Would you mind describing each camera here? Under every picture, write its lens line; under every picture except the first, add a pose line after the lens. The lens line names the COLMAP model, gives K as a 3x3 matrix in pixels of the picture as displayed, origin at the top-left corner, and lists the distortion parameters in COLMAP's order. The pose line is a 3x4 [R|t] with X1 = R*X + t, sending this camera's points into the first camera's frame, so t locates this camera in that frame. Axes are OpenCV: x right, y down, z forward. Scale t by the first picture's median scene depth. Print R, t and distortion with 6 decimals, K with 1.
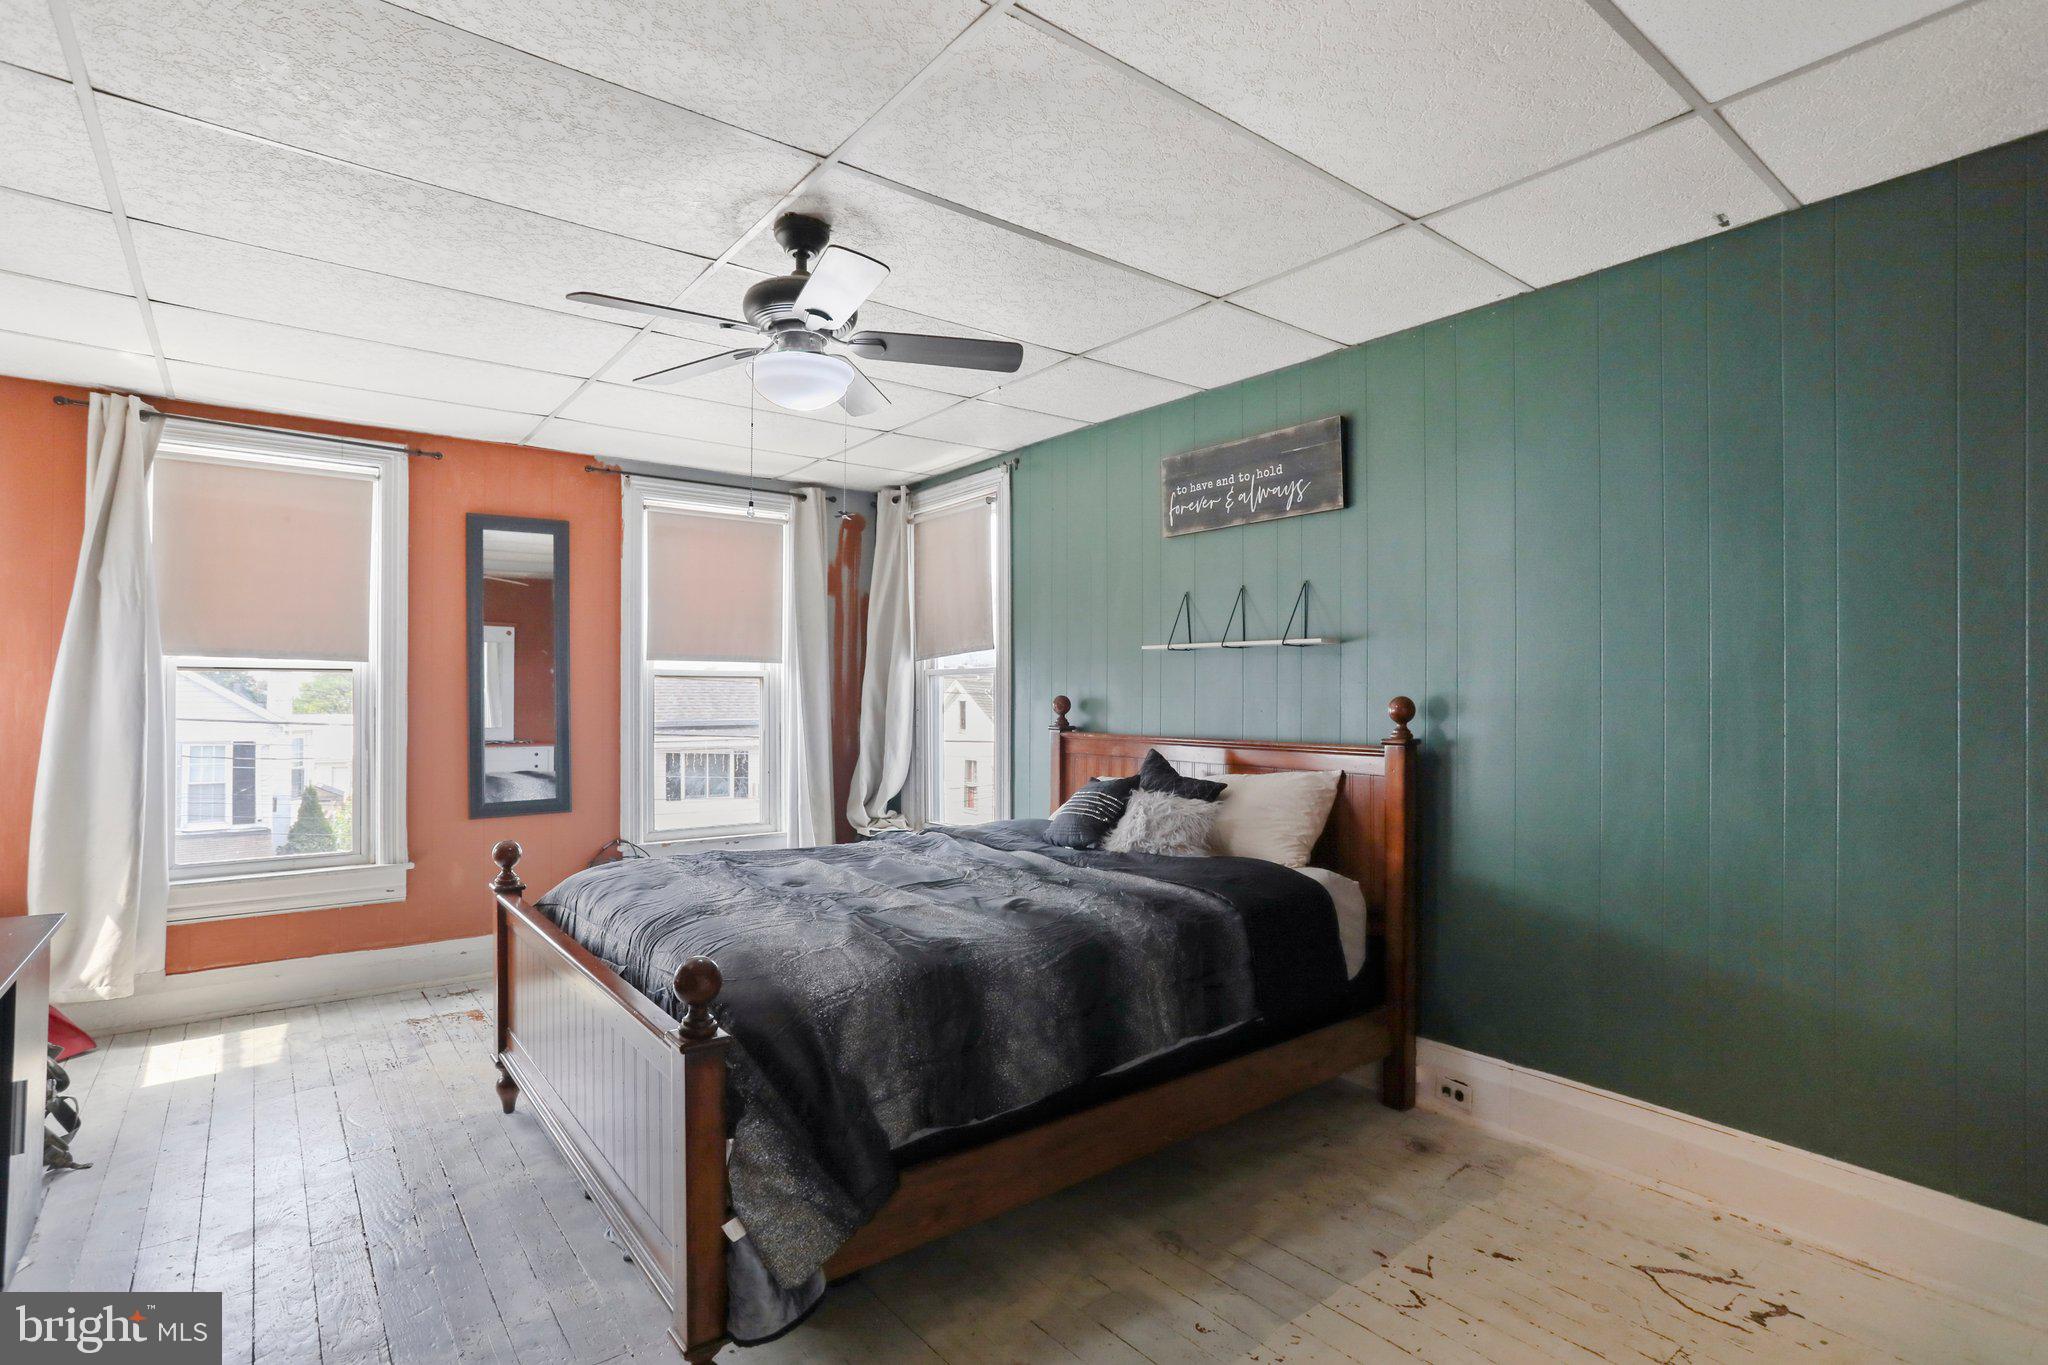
lens RADIAL K [[993.7, 0, 1026.4], [0, 993.7, 688.4], [0, 0, 1]] dist [-0.054913, 0.026405]
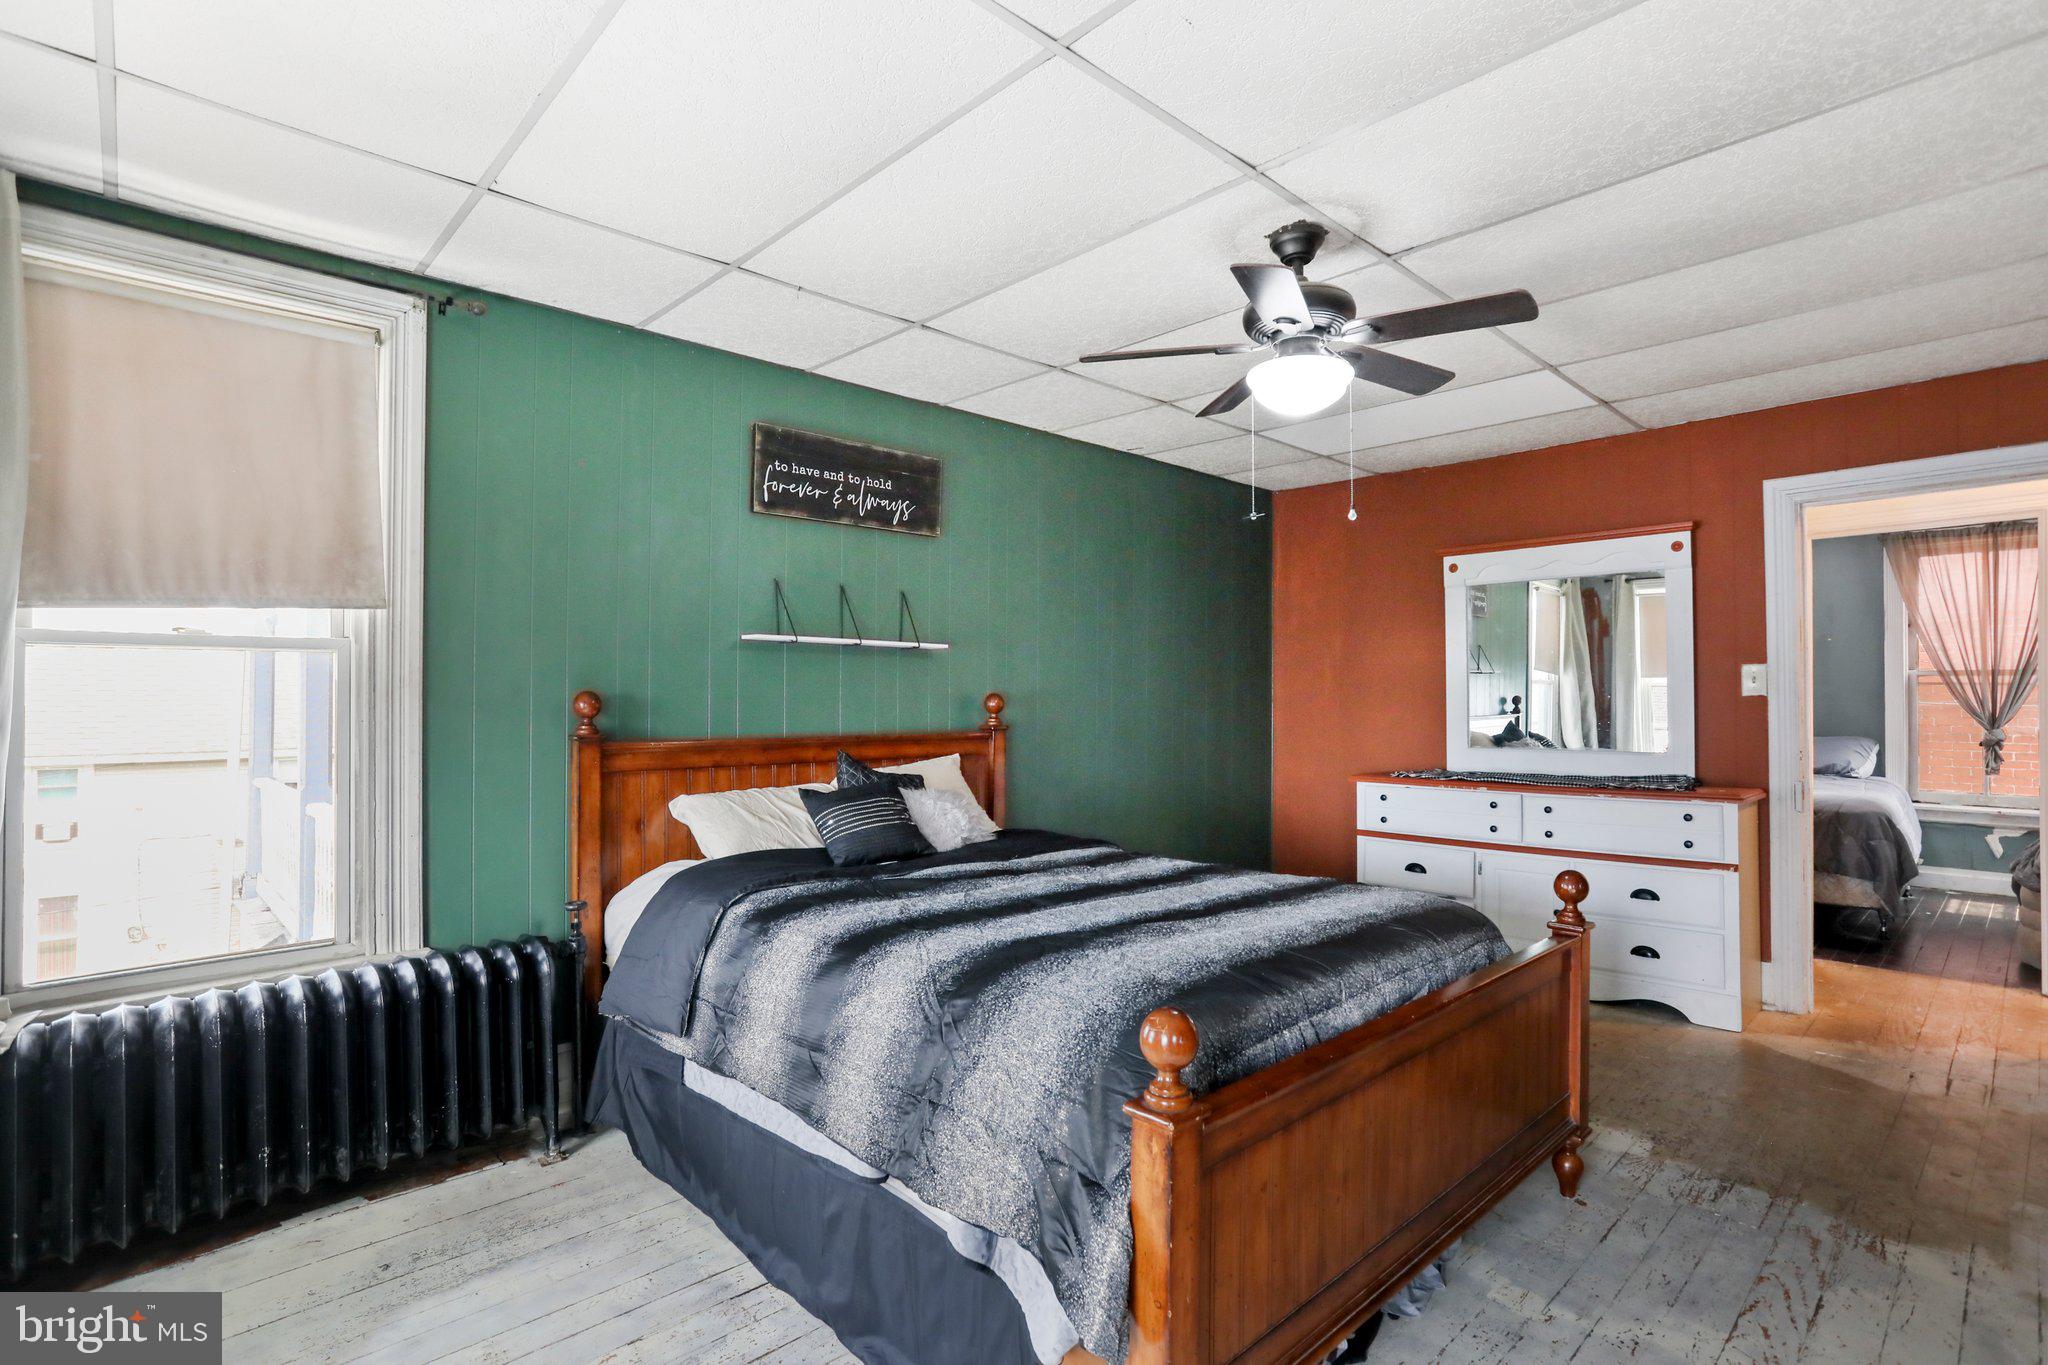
lens RADIAL K [[993.7, 0, 1020.6], [0, 993.7, 671.4], [0, 0, 1]] dist [-0.054913, 0.026405]
pose [[-0.098178, 0.021744, 0.994931, -0.800975], [-0.003498, 0.999748, -0.022194, 0.006083], [-0.995163, -0.005659, -0.098078, 0.923025]]
